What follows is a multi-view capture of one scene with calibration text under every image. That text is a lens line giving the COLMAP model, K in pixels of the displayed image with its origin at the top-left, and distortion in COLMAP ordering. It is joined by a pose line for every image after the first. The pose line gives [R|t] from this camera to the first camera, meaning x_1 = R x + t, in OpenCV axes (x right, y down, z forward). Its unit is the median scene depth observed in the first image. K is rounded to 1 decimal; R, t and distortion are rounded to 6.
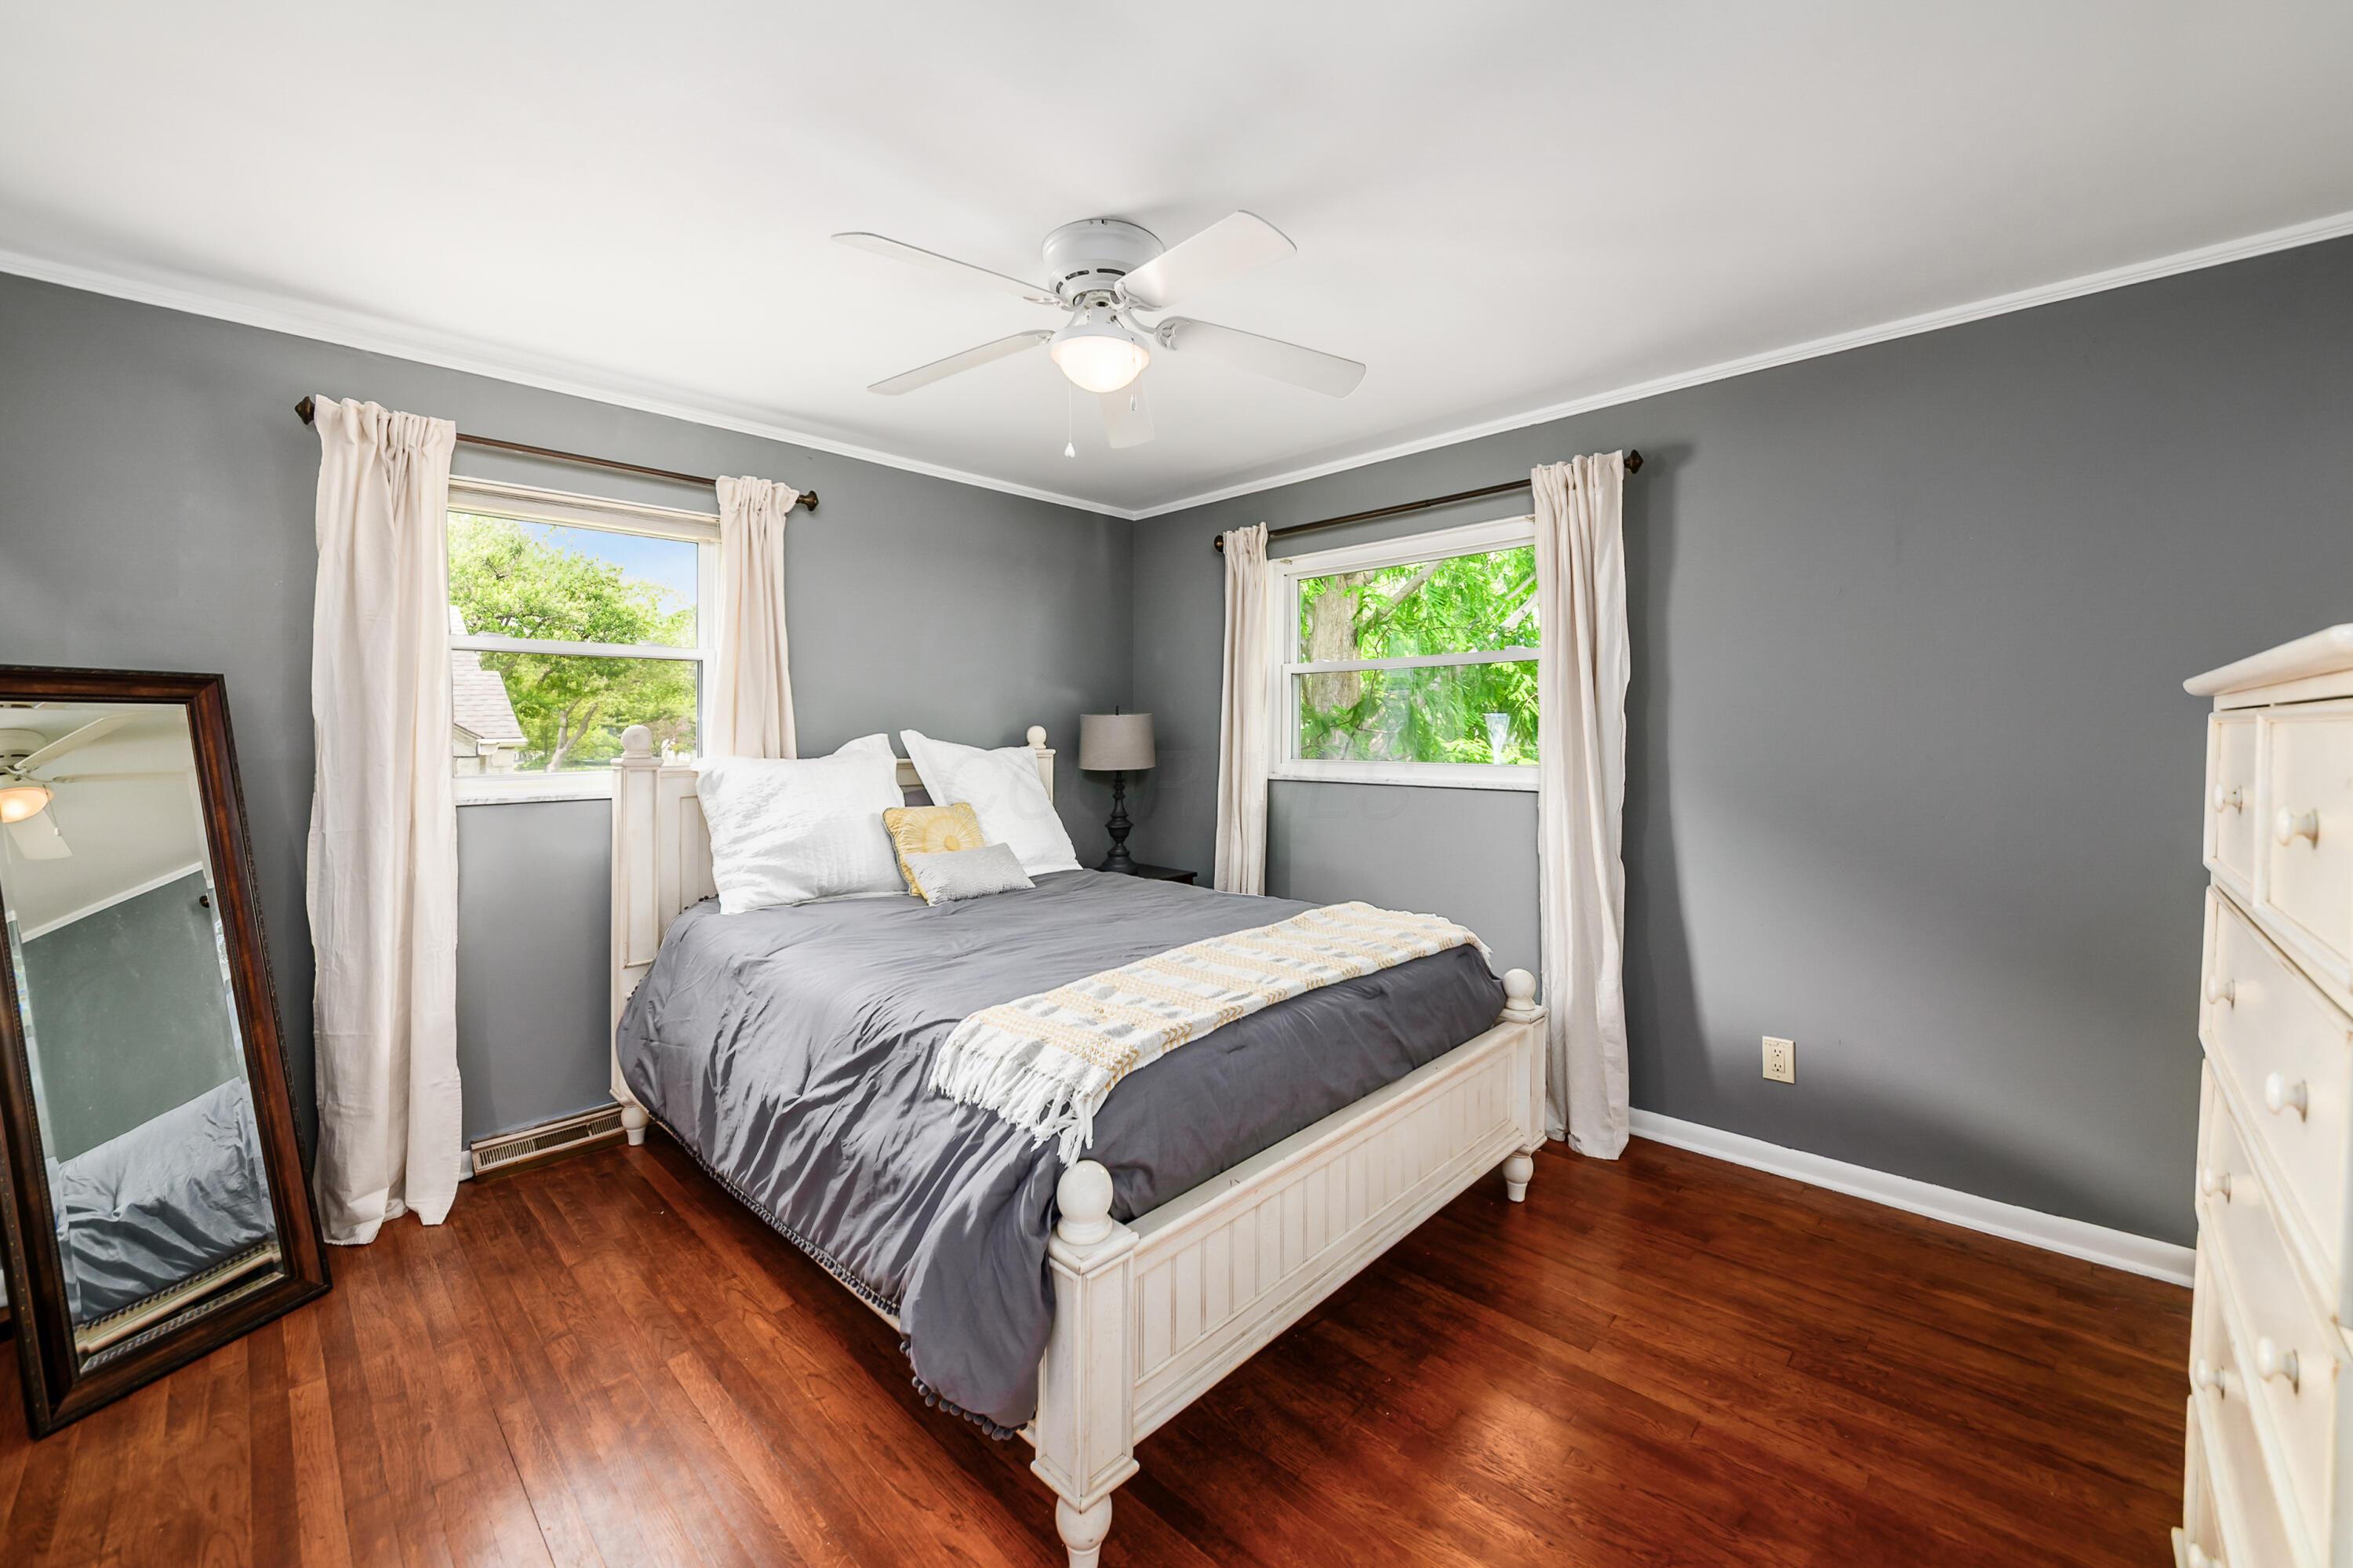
lens RADIAL K [[909.2, 0, 1175.3], [0, 909.2, 721.9], [0, 0, 1]] dist [0.000554, -0.000007]
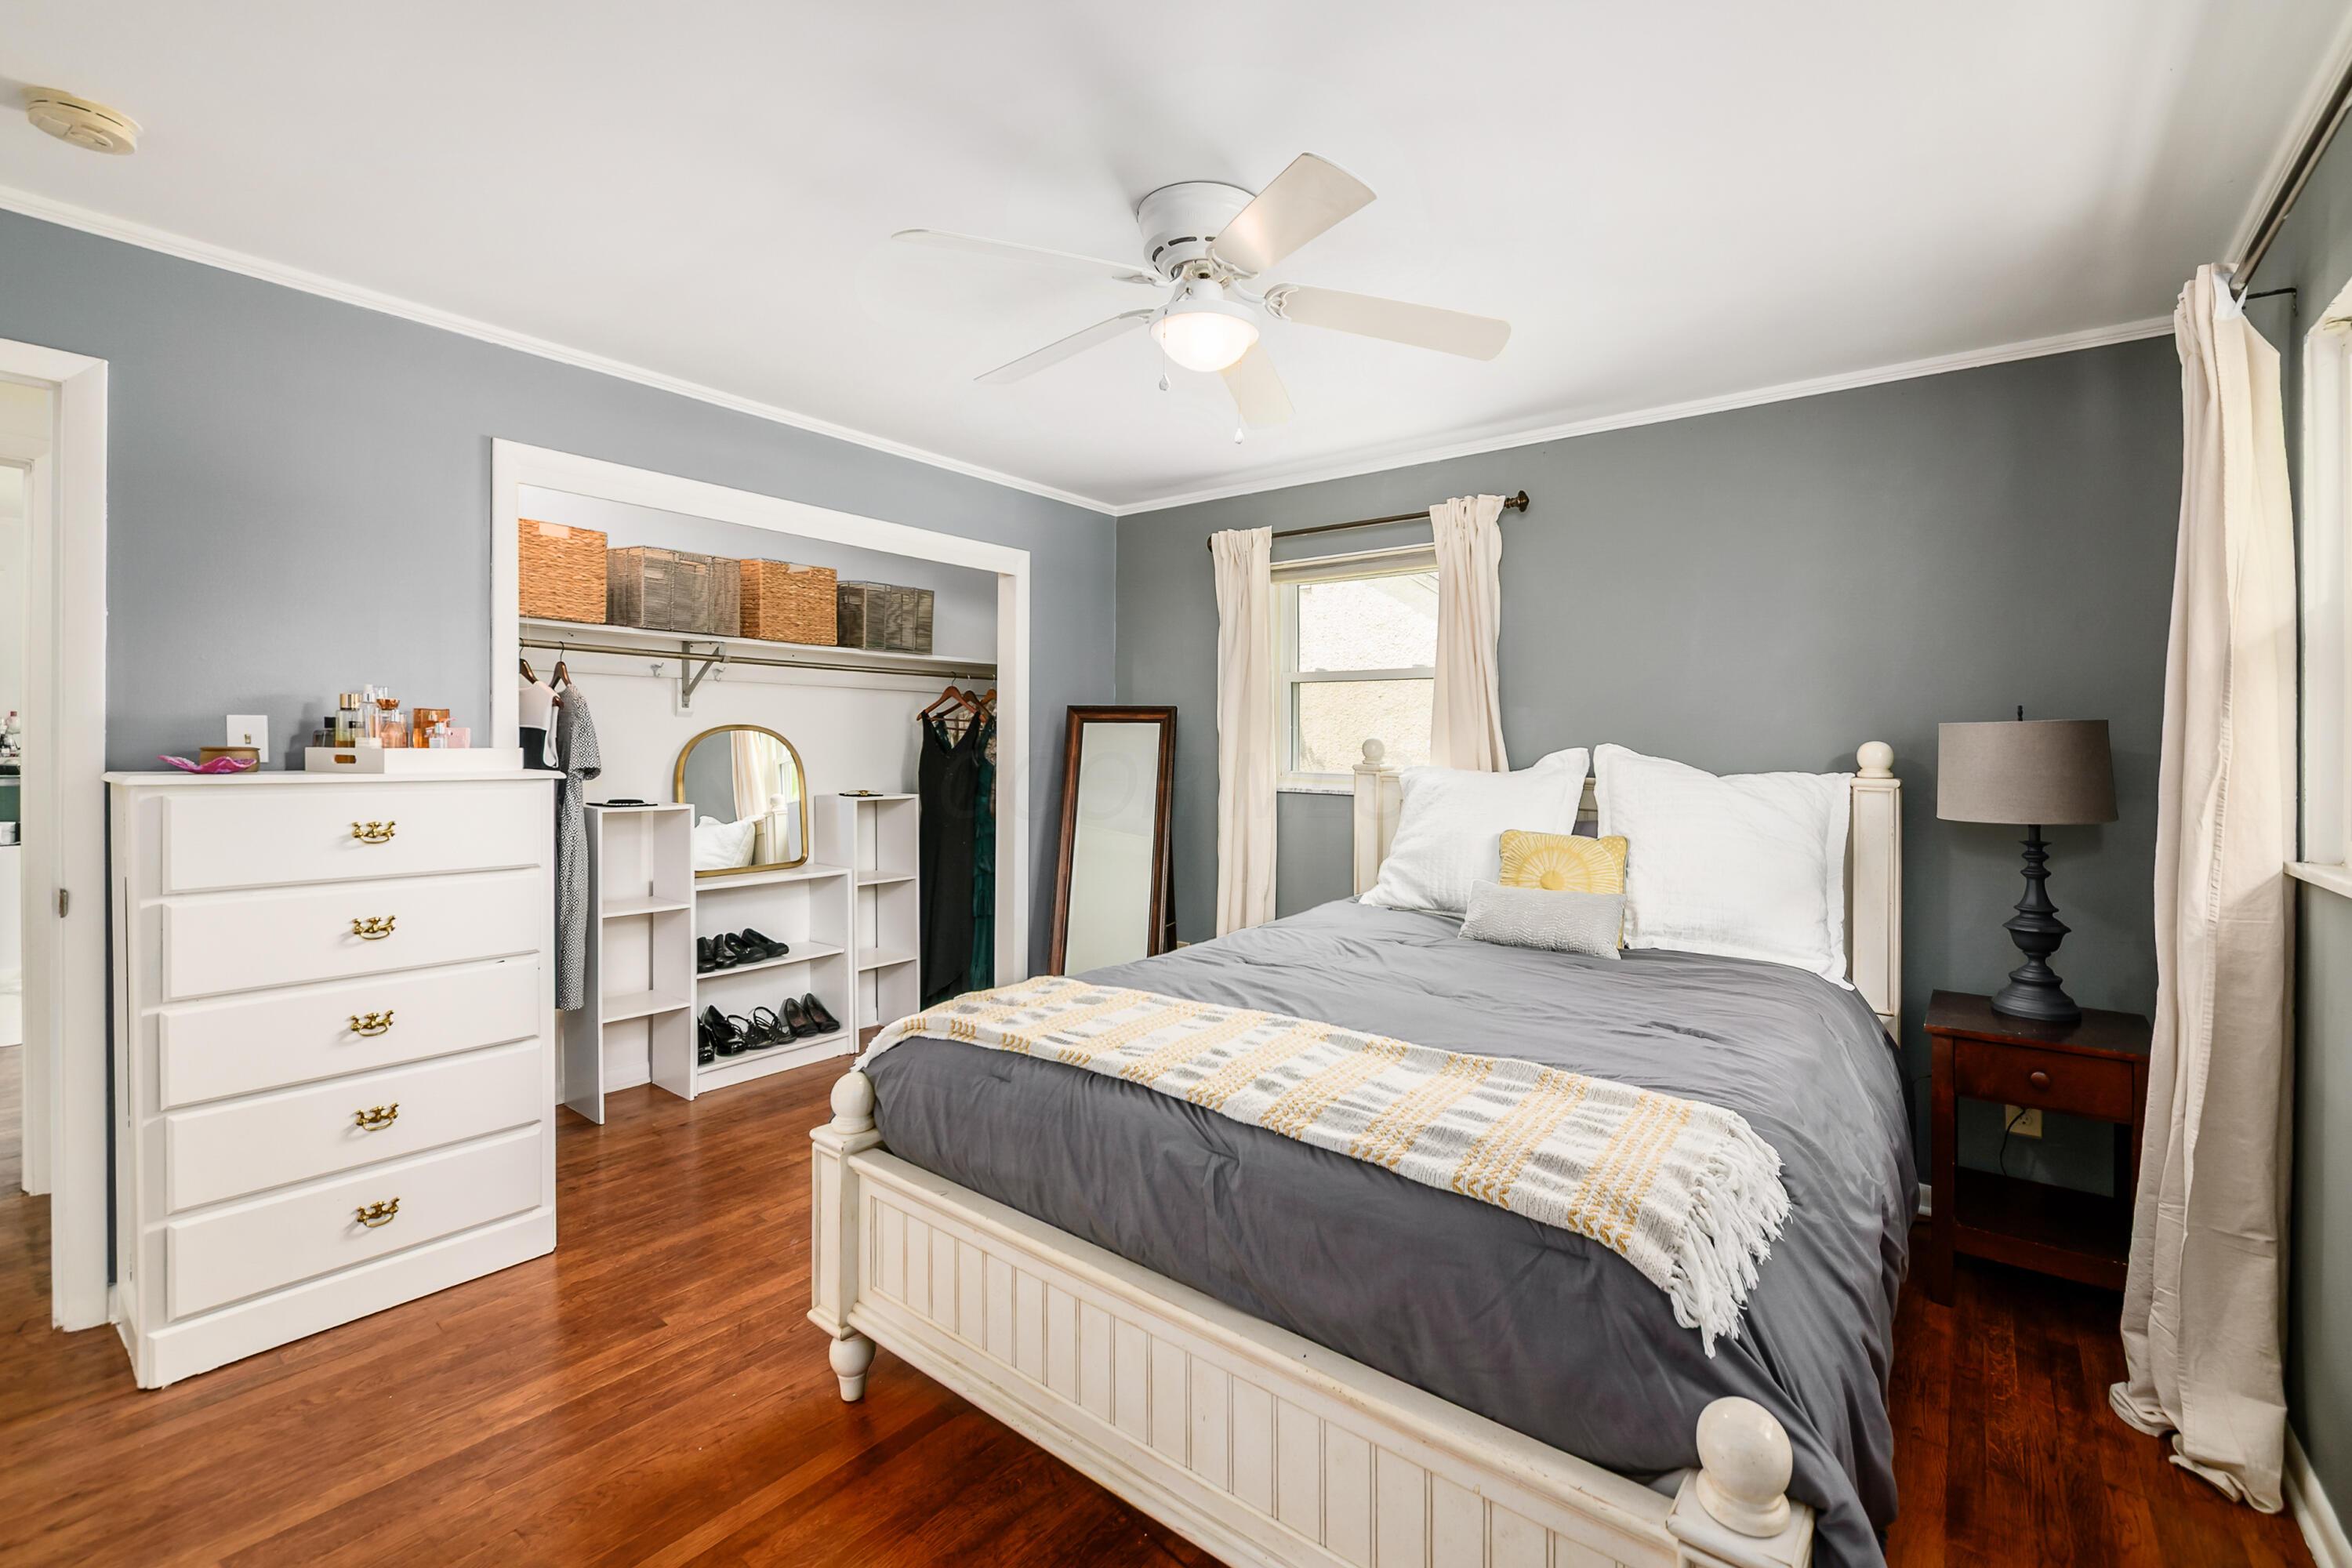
lens RADIAL K [[914.3, 0, 1174.9], [0, 914.3, 736.7], [0, 0, 1]] dist [0.000927, 0.000053]
pose [[0.140195, 0.003110, -0.990119, 0.574758], [-0.005656, 0.999981, 0.002340, 0.003284], [0.990108, 0.005272, 0.140210, 0.588302]]
